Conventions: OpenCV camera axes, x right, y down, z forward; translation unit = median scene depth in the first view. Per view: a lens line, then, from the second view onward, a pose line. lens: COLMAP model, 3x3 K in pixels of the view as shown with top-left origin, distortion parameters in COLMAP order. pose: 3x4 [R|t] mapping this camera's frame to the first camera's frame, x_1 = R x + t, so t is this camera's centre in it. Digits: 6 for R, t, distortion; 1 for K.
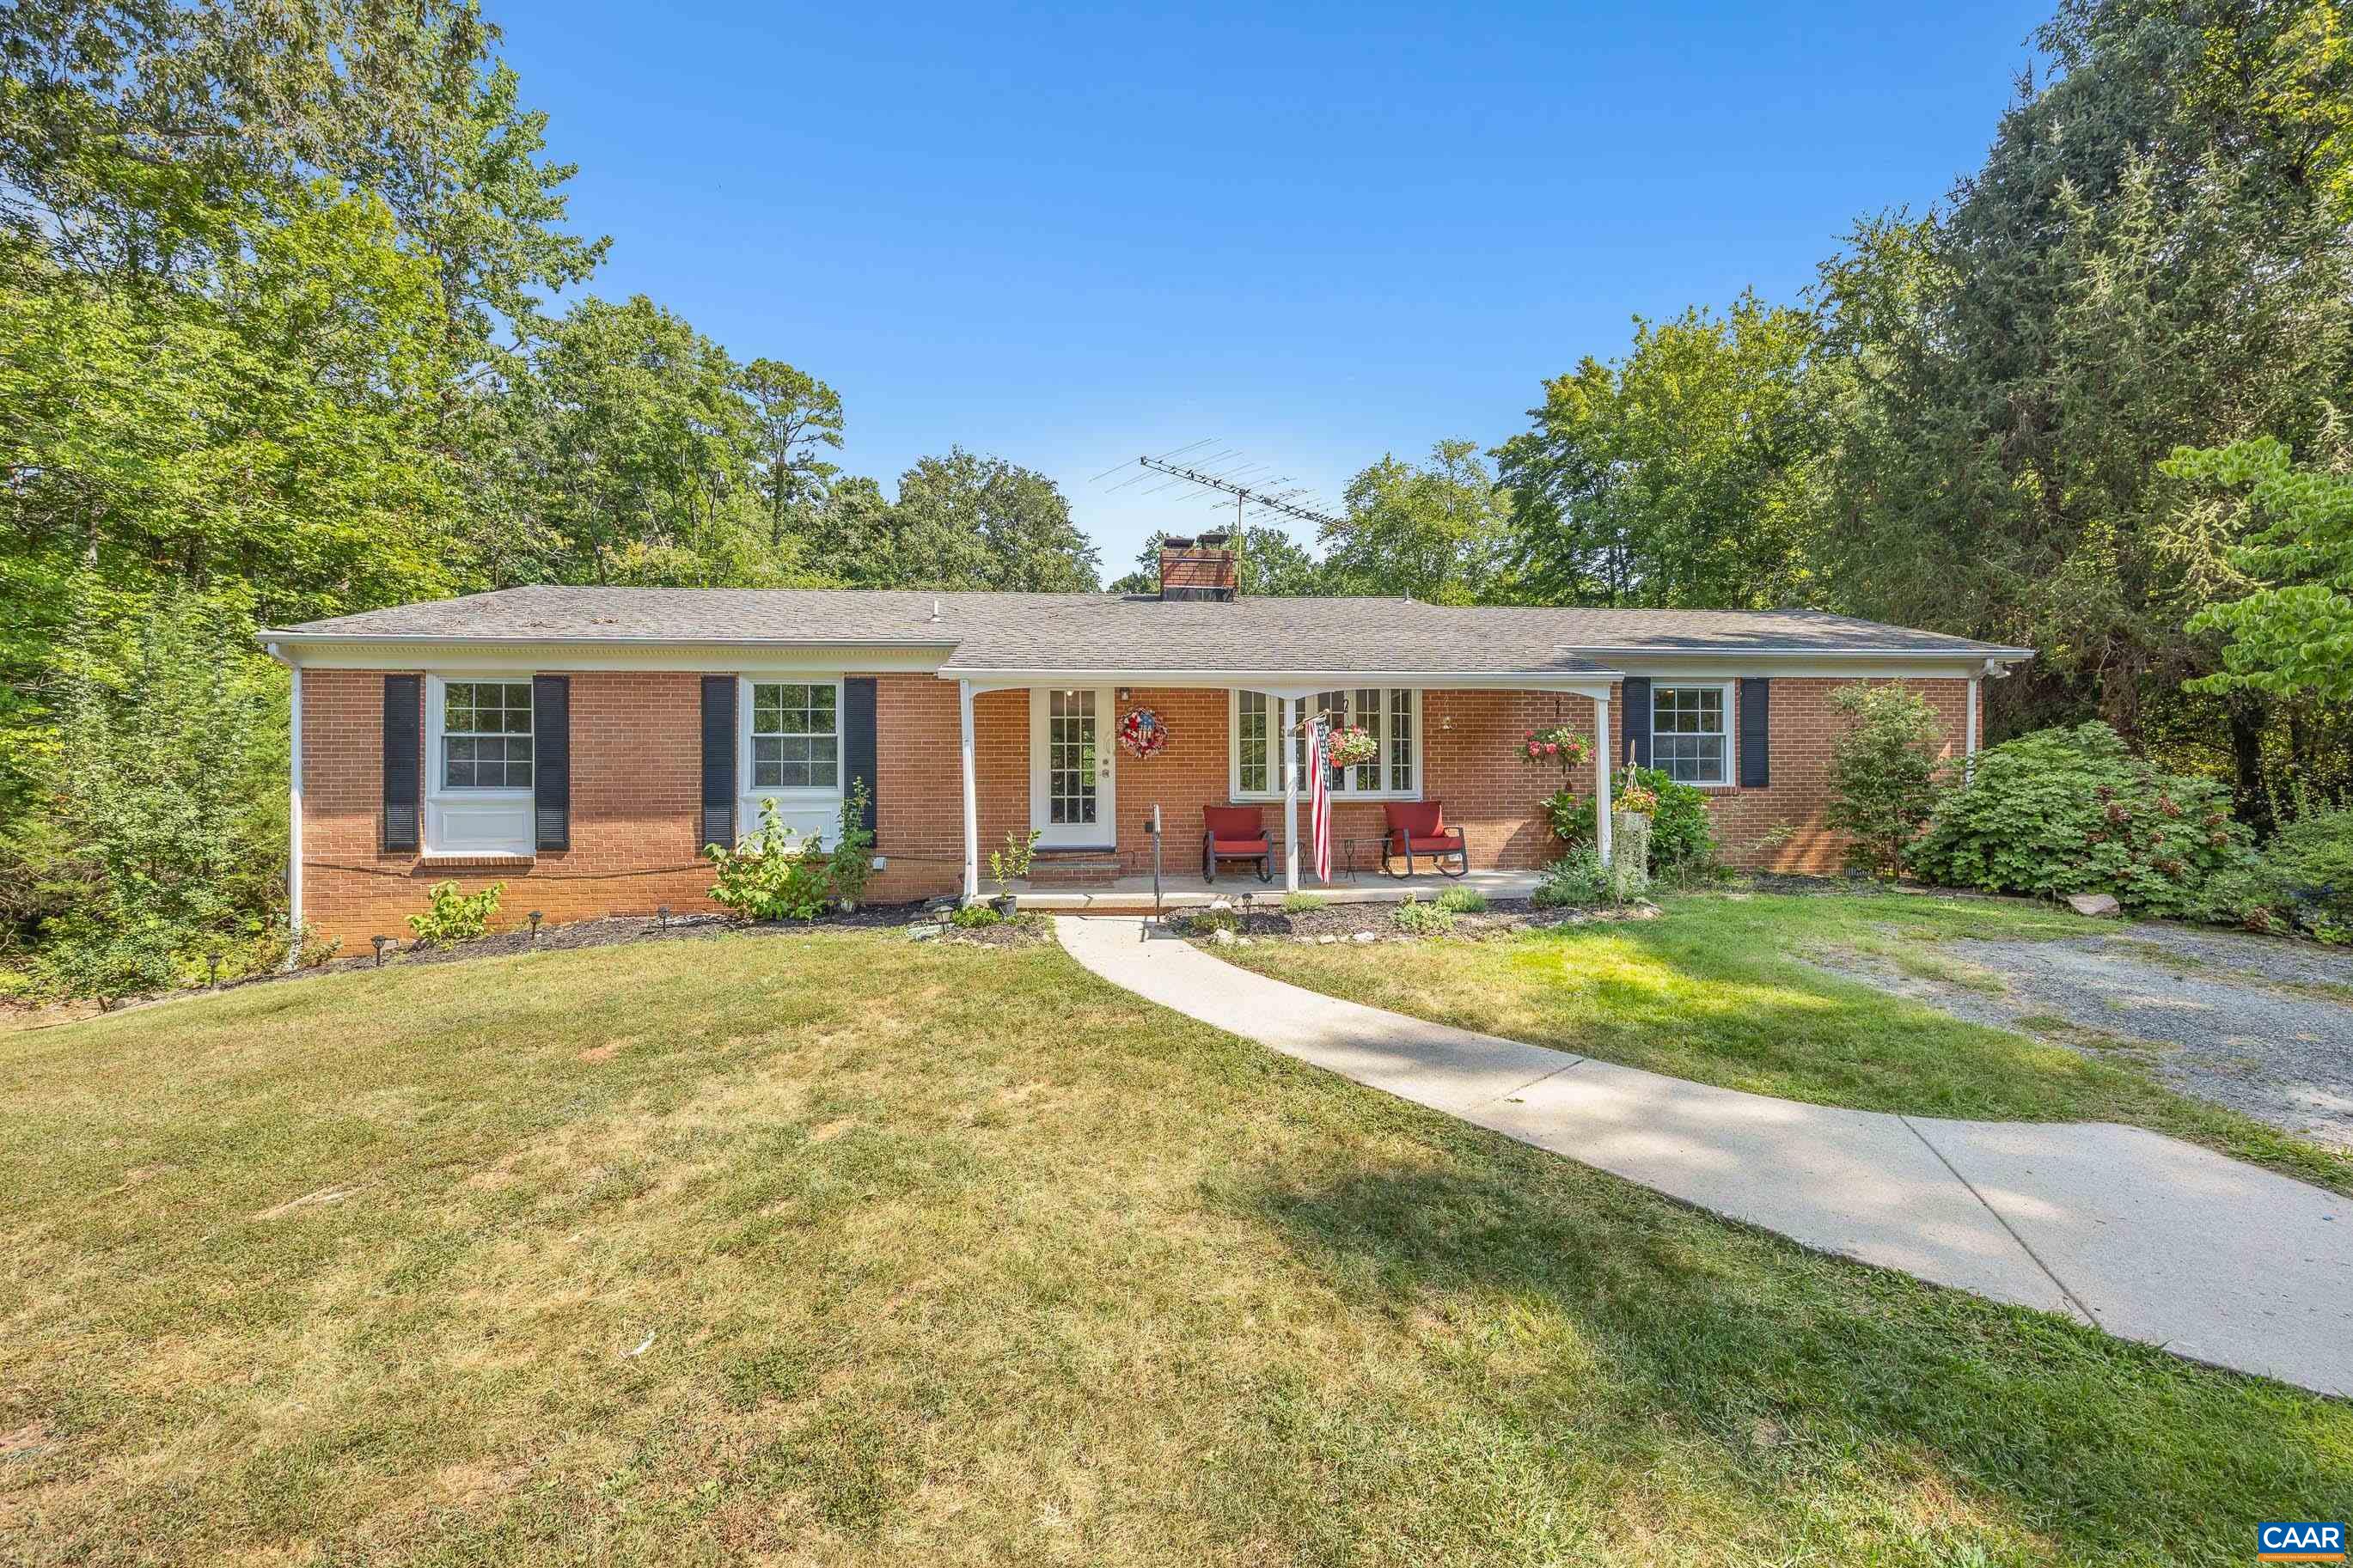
lens RADIAL K [[957.6, 0, 1165.0], [0, 957.6, 770.4], [0, 0, 1]] dist [0.000268, 0.000034]
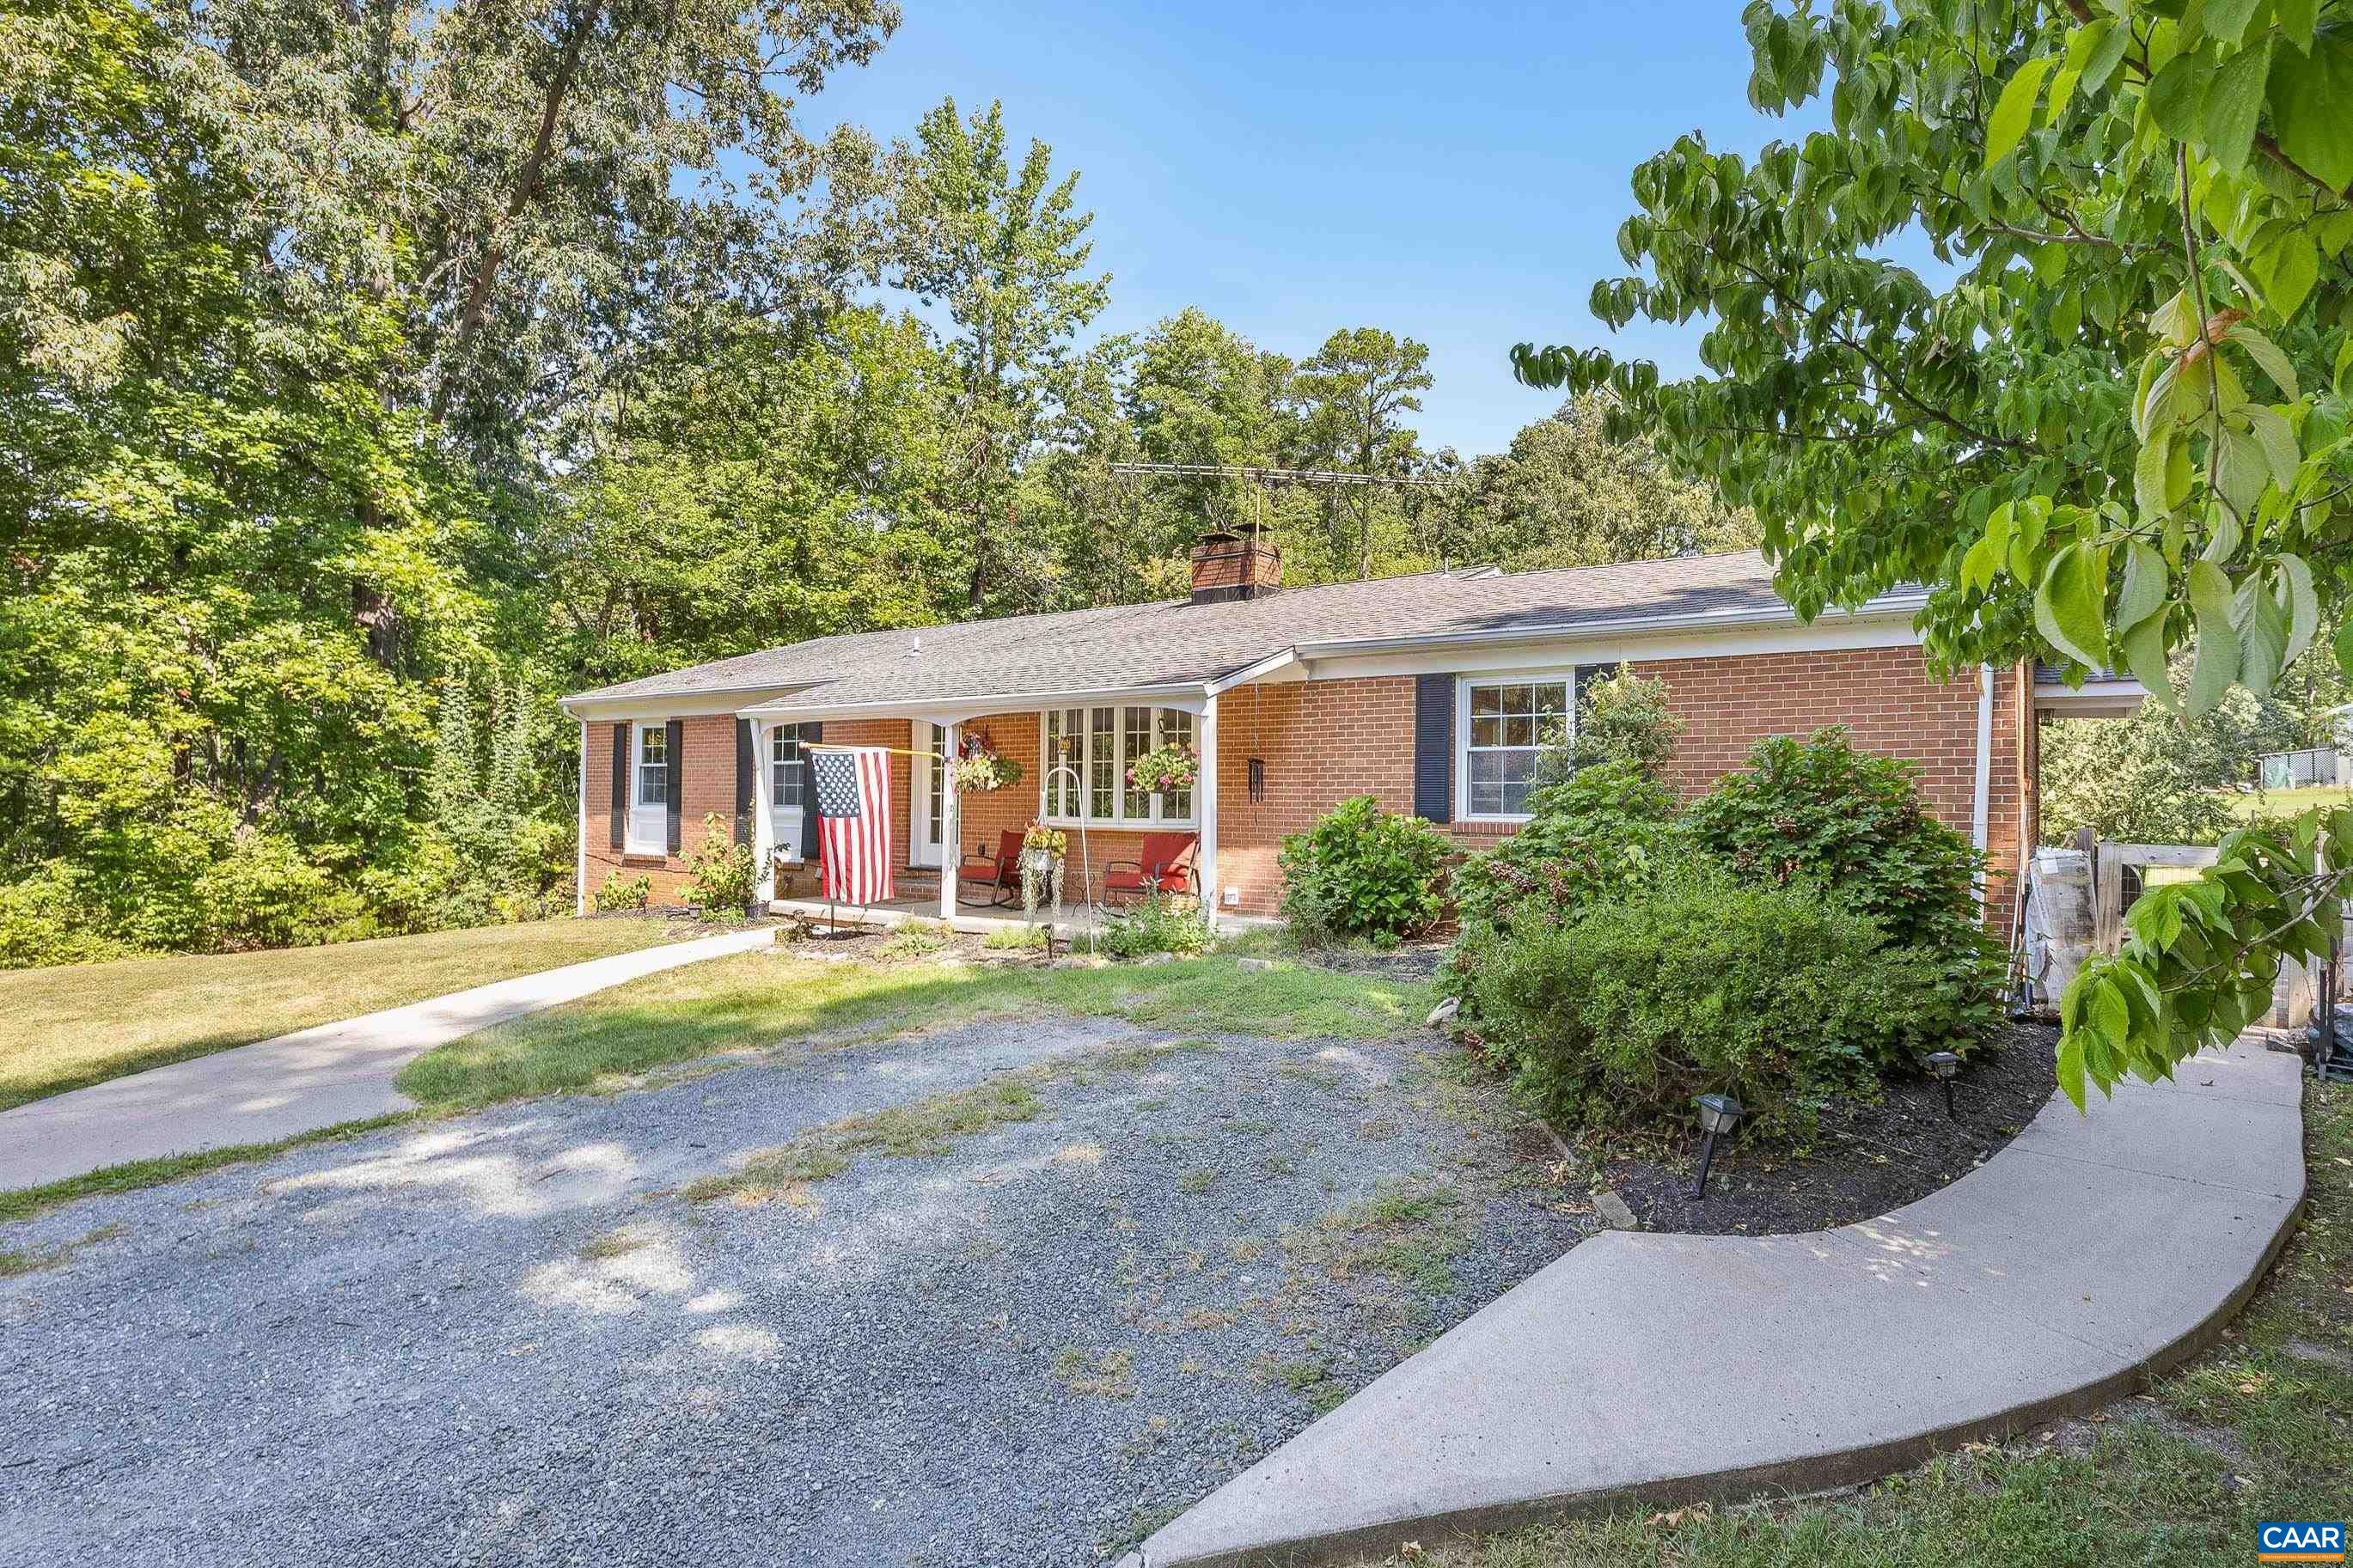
lens RADIAL K [[1219.8, 0, 1176.5], [0, 1219.8, 784.0], [0, 0, 1]] dist [0.001319, 0.000085]
pose [[0.747282, 0.002746, -0.664501, 0.745489], [-0.003886, 0.999992, -0.000238, -0.009662], [0.664496, 0.002760, 0.747287, 0.136474]]
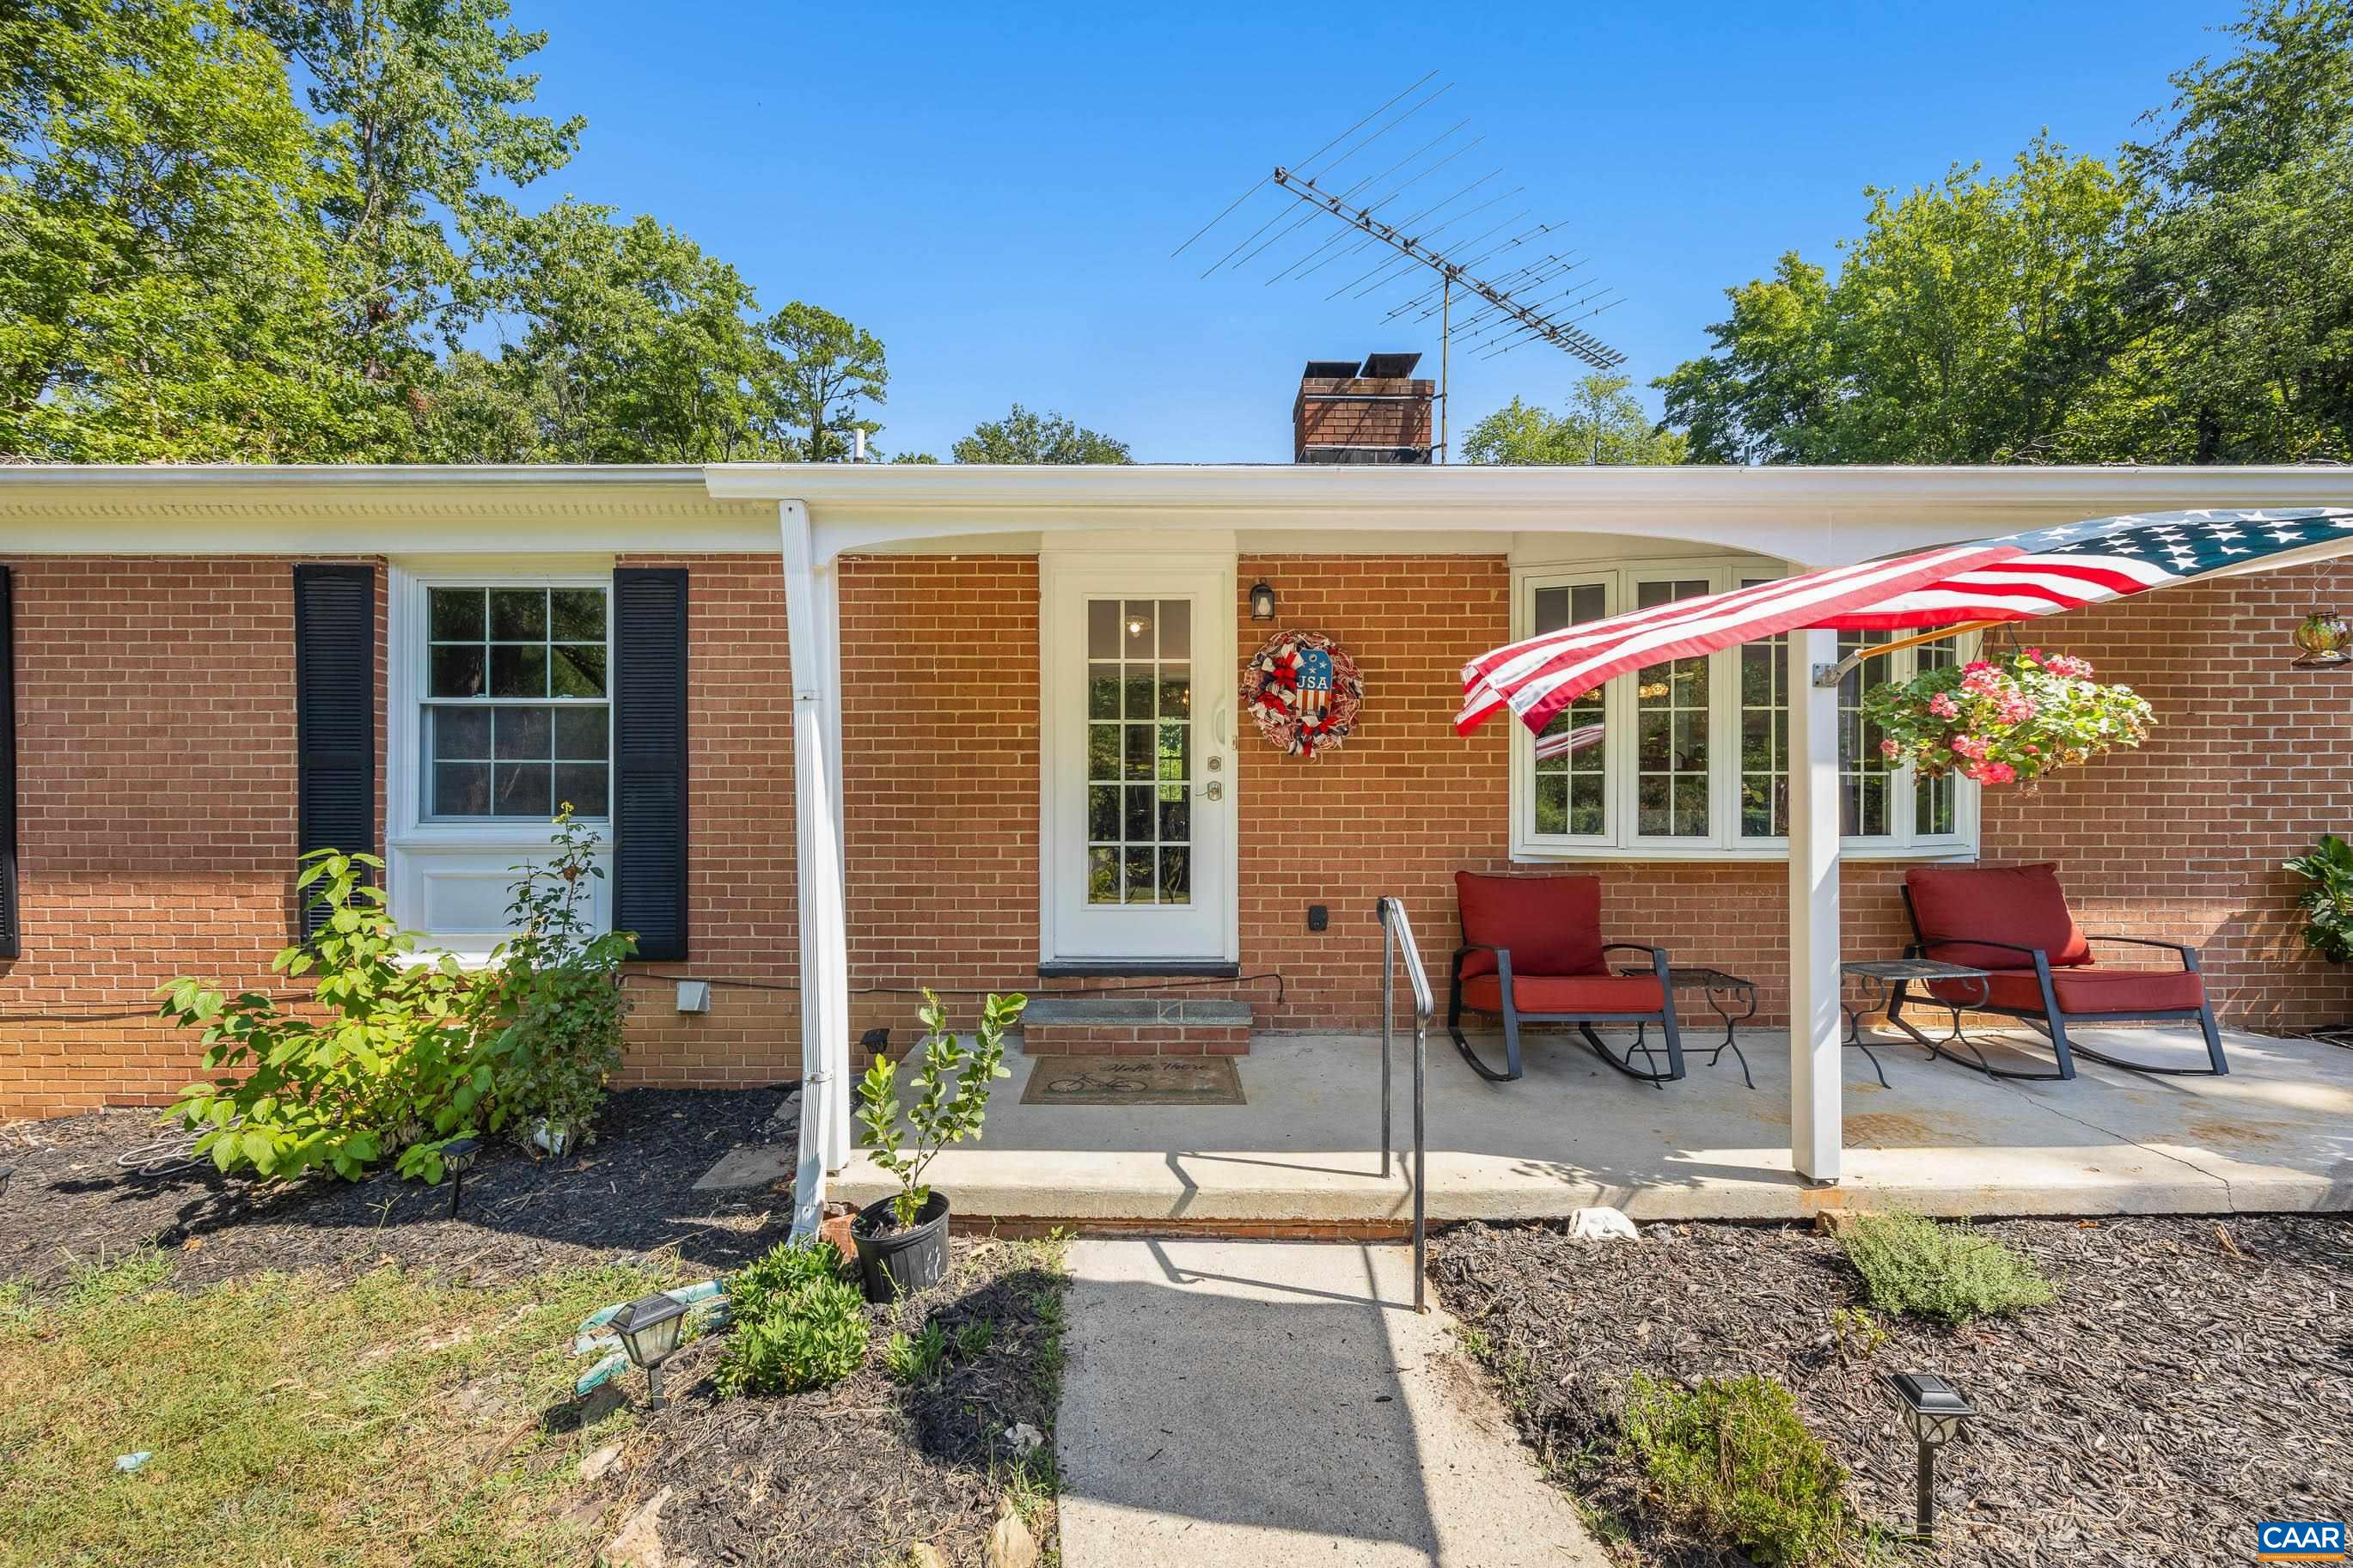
lens RADIAL K [[957.6, 0, 1165.0], [0, 957.6, 770.4], [0, 0, 1]] dist [0.000268, 0.000034]
pose [[0.997117, 0.003497, -0.075800, -0.042698], [-0.003365, 0.999993, 0.001875, -0.005450], [0.075806, -0.001614, 0.997121, 0.470507]]
